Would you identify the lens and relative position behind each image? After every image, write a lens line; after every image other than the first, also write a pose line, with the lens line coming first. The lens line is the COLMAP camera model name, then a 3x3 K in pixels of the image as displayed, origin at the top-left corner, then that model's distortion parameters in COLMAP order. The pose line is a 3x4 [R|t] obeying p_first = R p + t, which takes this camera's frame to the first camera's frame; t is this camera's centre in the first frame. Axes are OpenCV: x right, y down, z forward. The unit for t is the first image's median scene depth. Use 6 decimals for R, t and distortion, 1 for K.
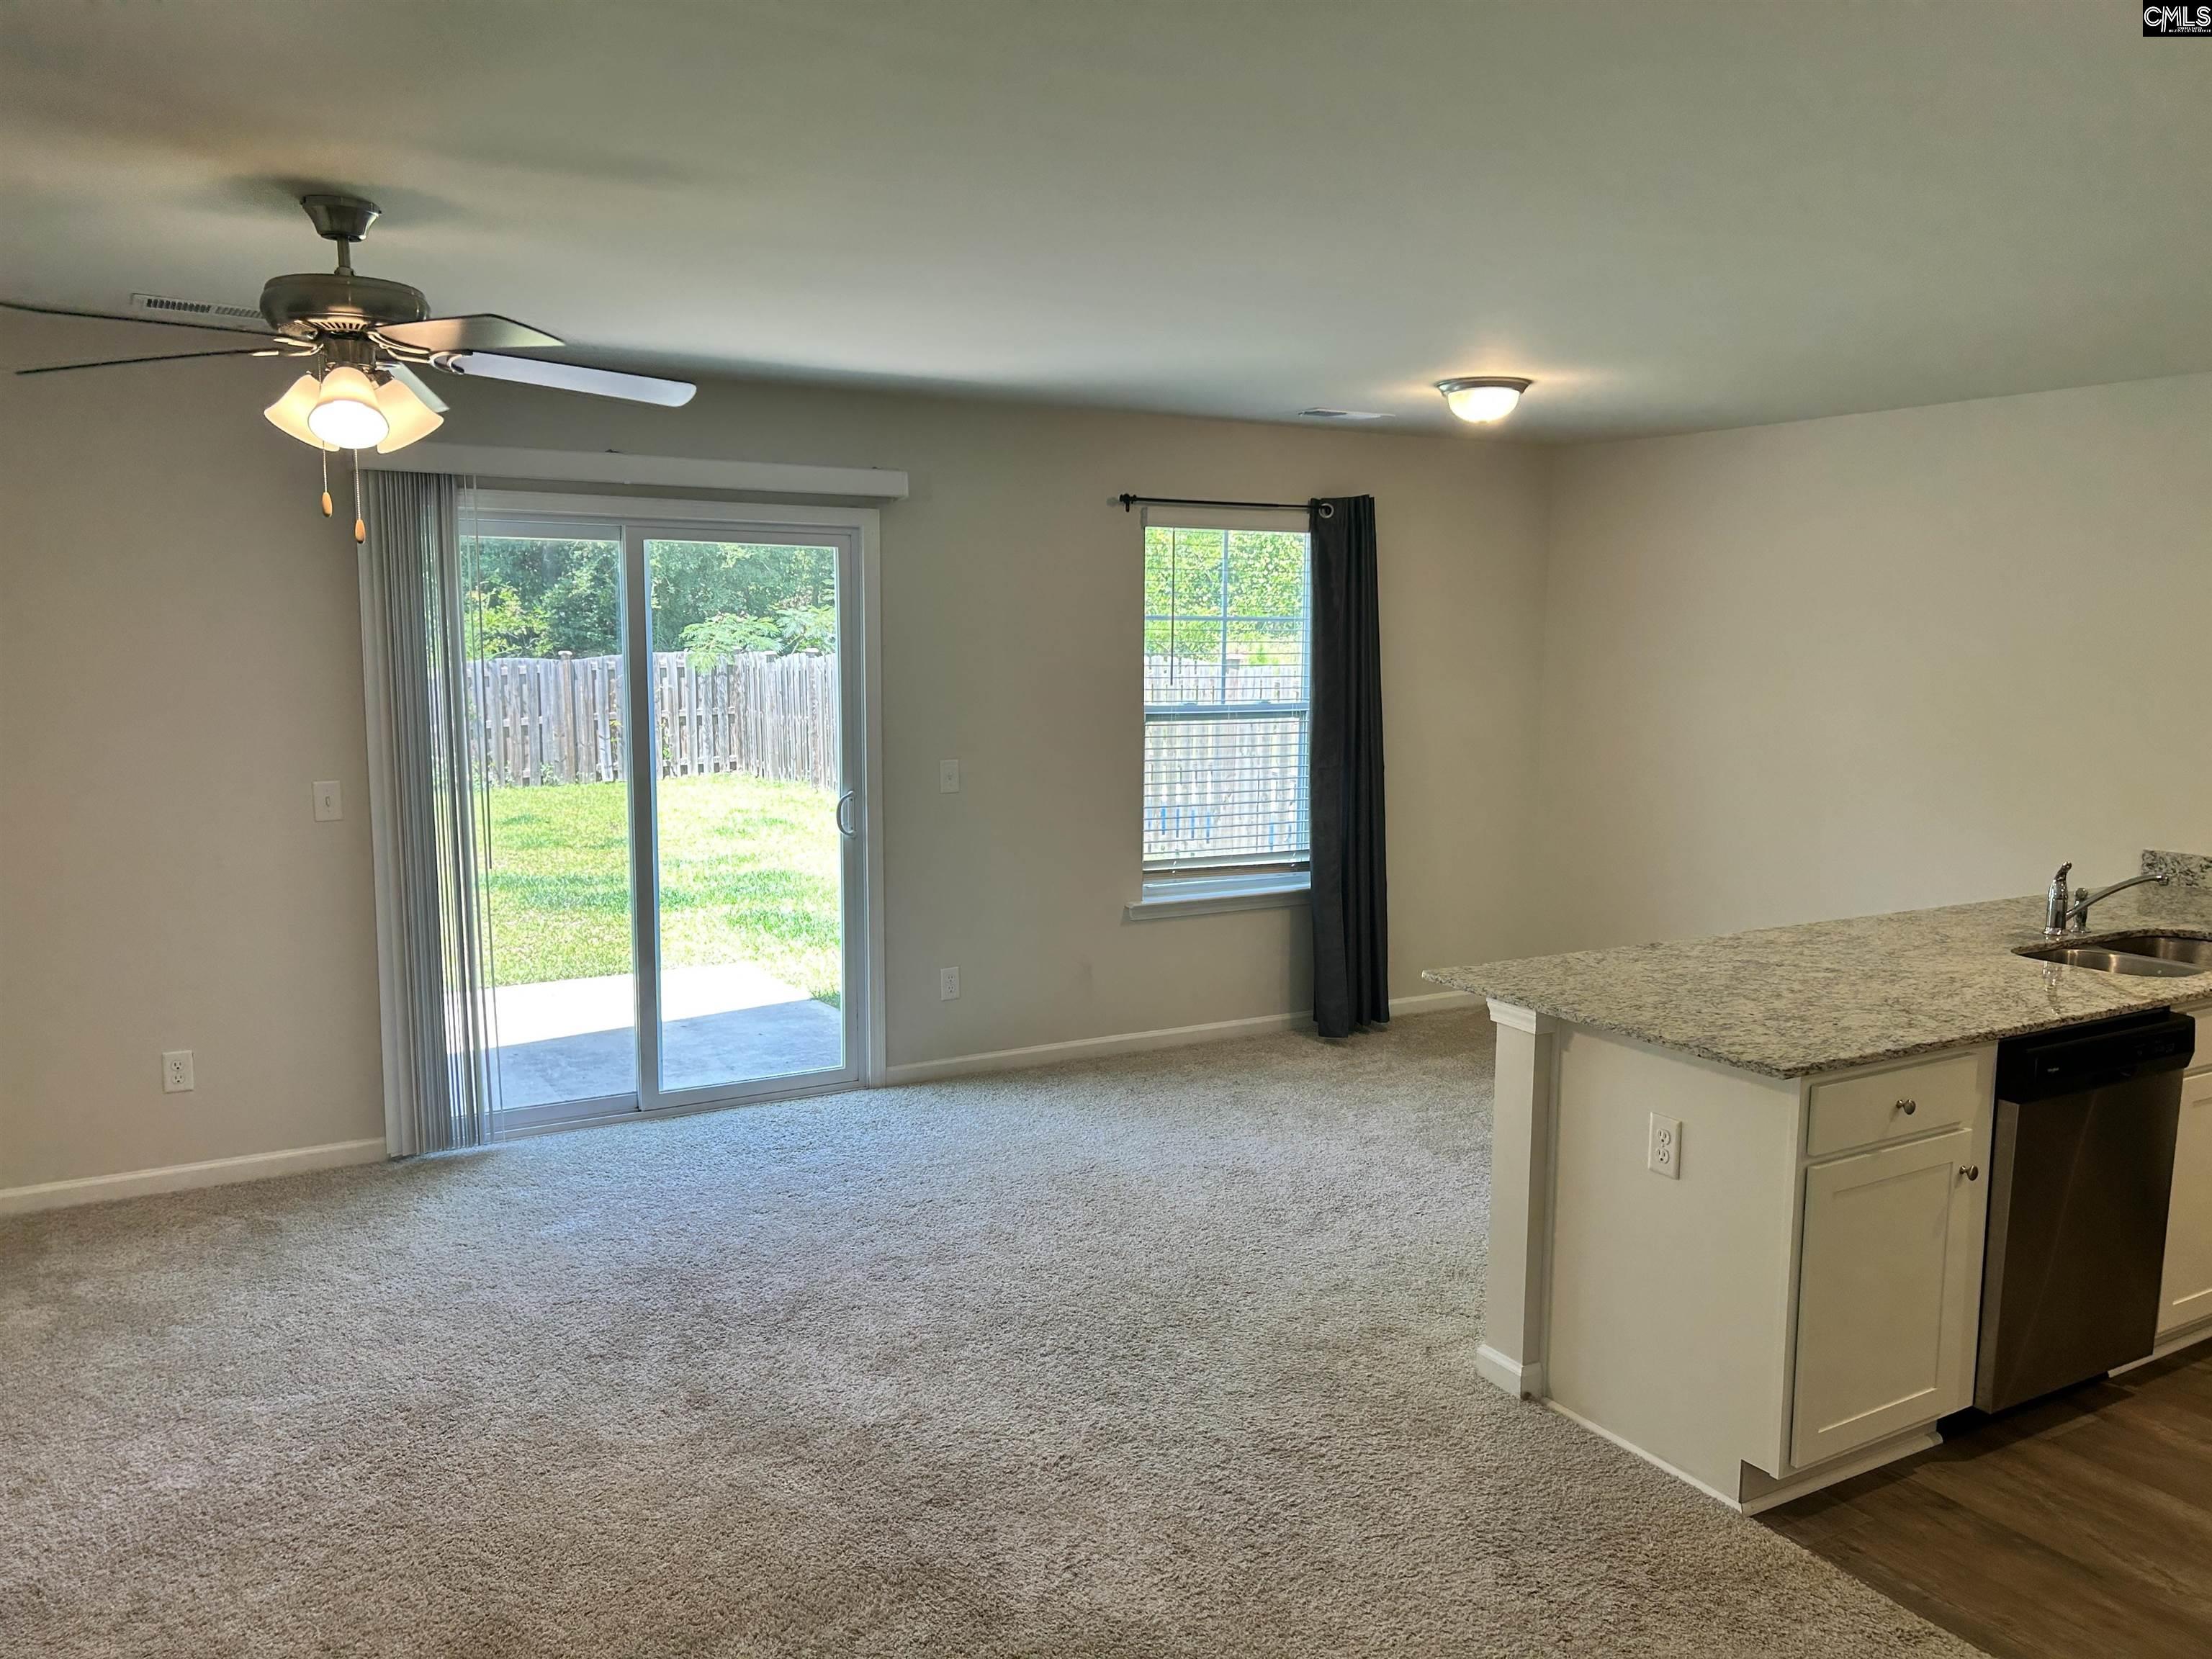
lens RADIAL K [[1665.3, 0, 1134.8], [0, 1665.3, 845.8], [0, 0, 1]] dist [0.076611, -0.105805]
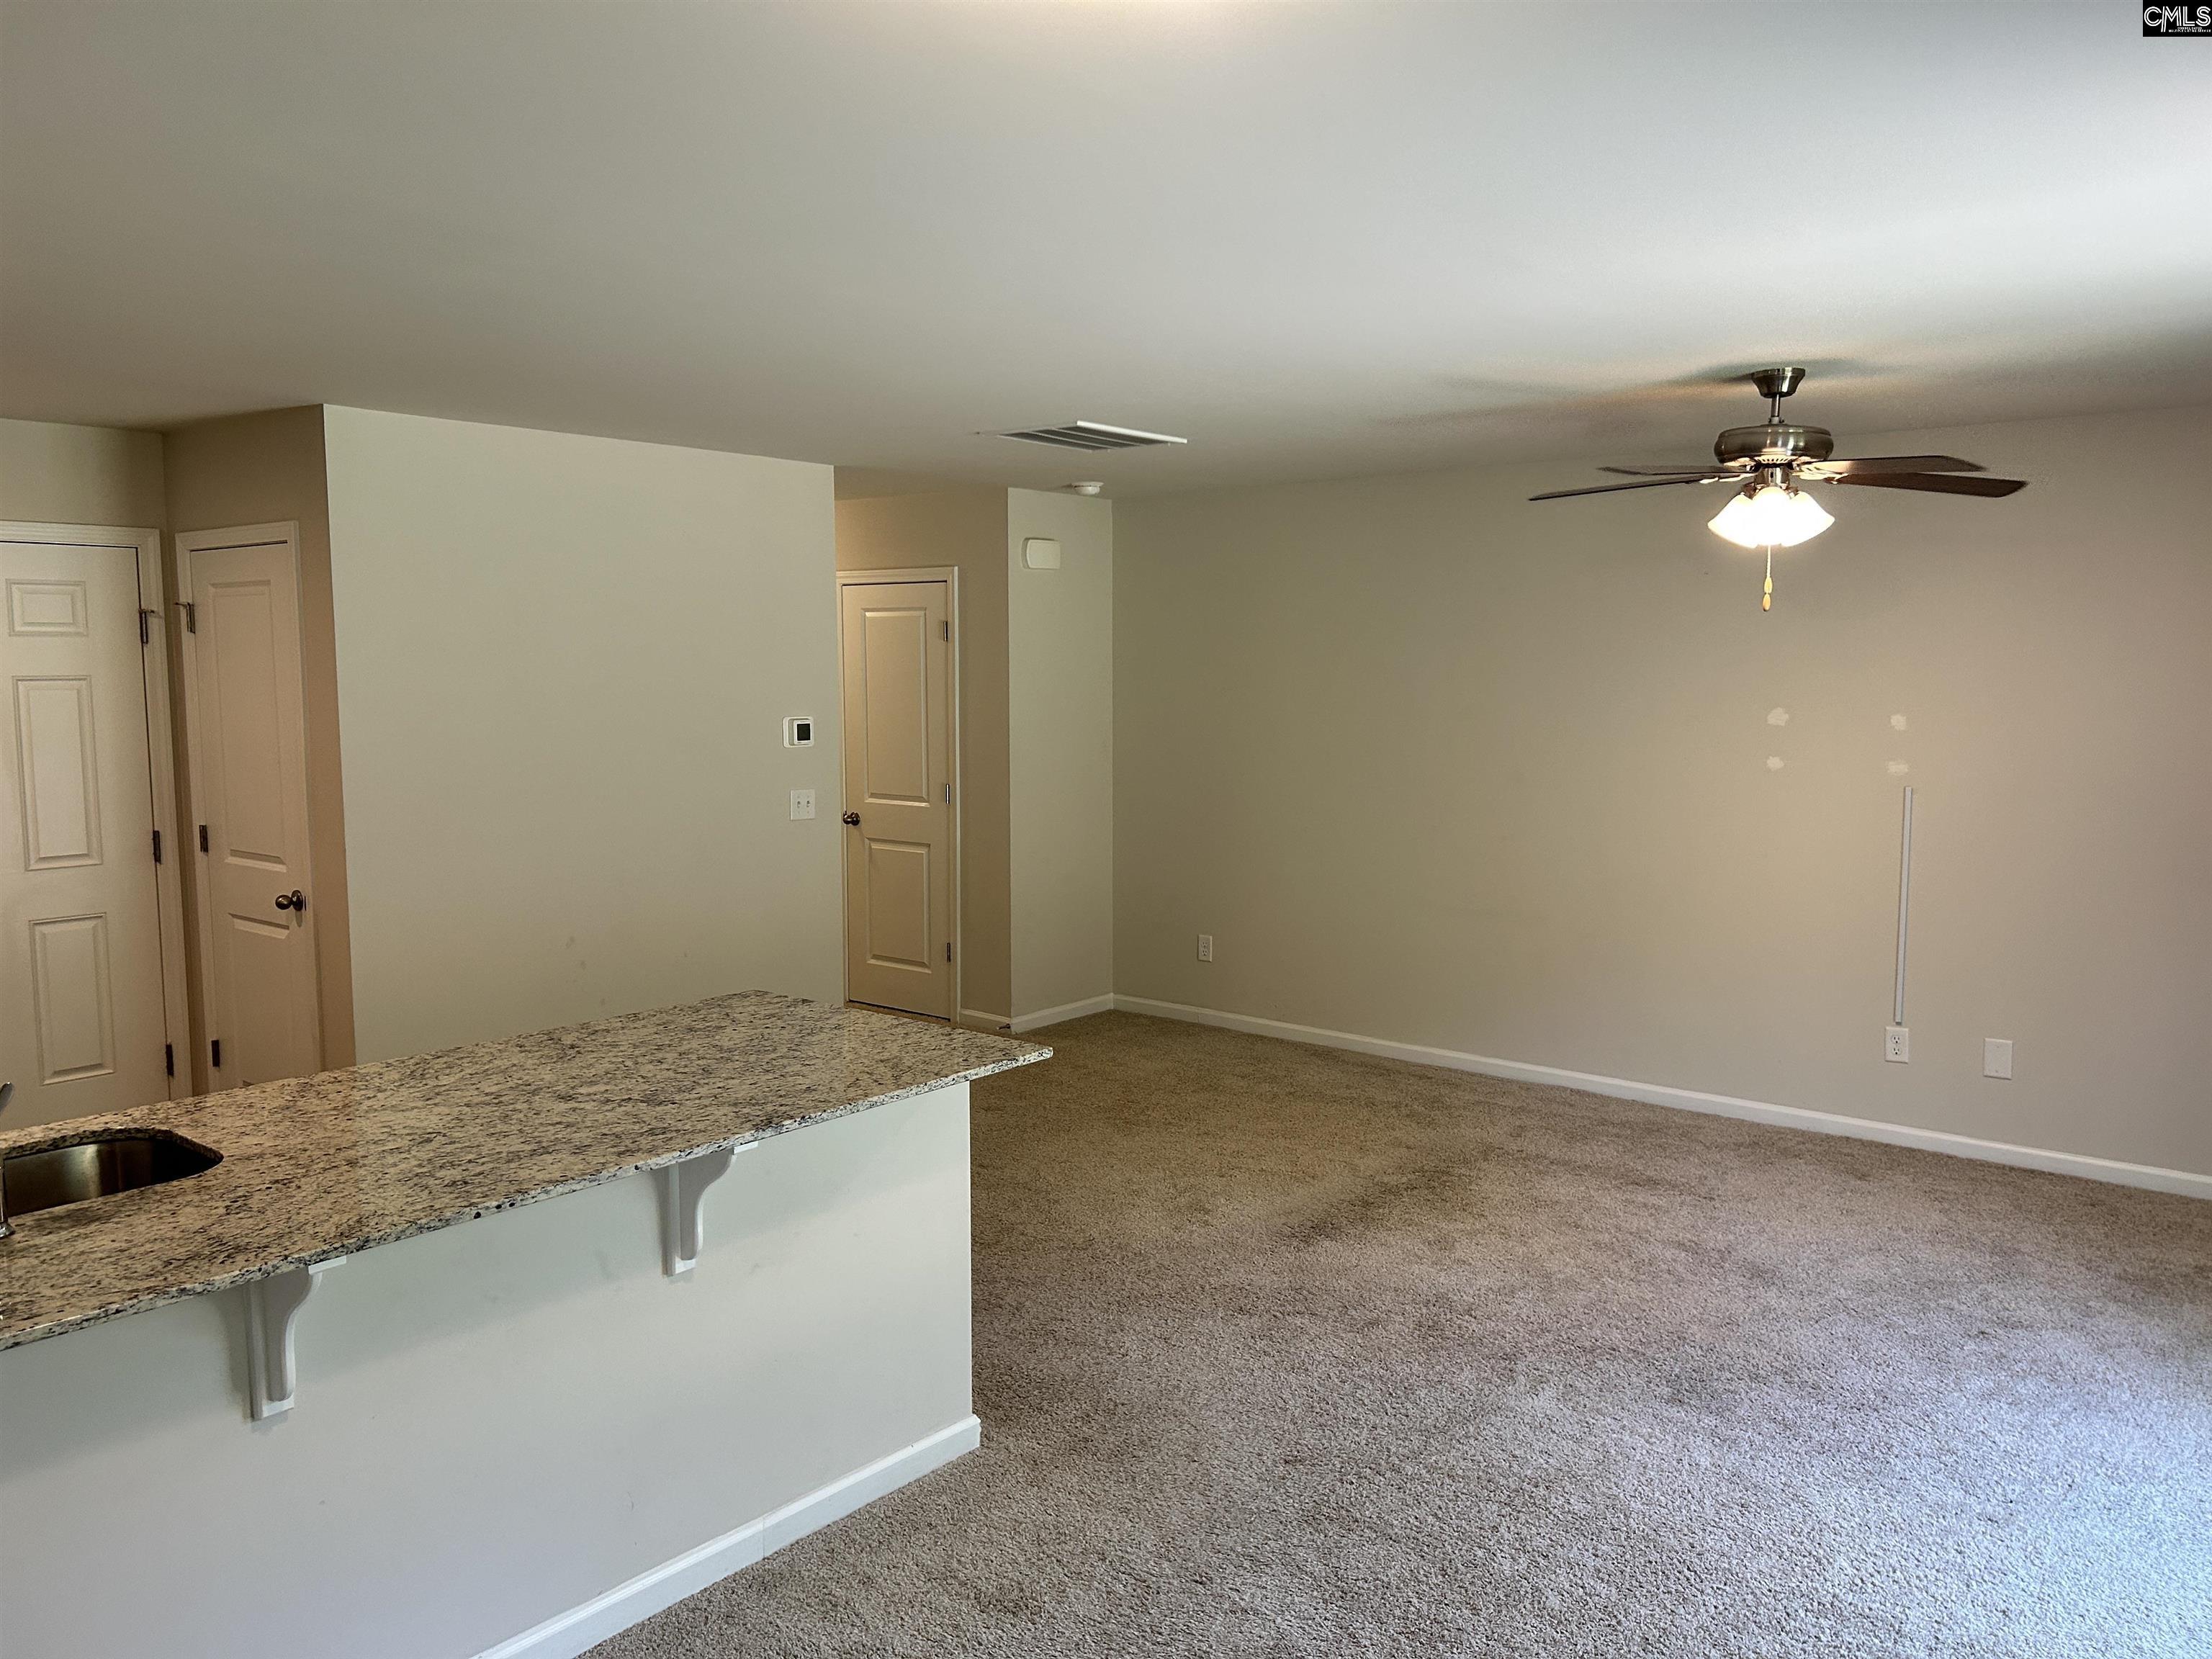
lens RADIAL K [[1665.3, 0, 1134.8], [0, 1665.3, 845.8], [0, 0, 1]] dist [0.076611, -0.105805]
pose [[-0.940916, 0.027329, -0.337534, 0.246475], [-0.052090, 0.973196, 0.224003, -0.137233], [0.334609, 0.228350, -0.914272, 1.054492]]
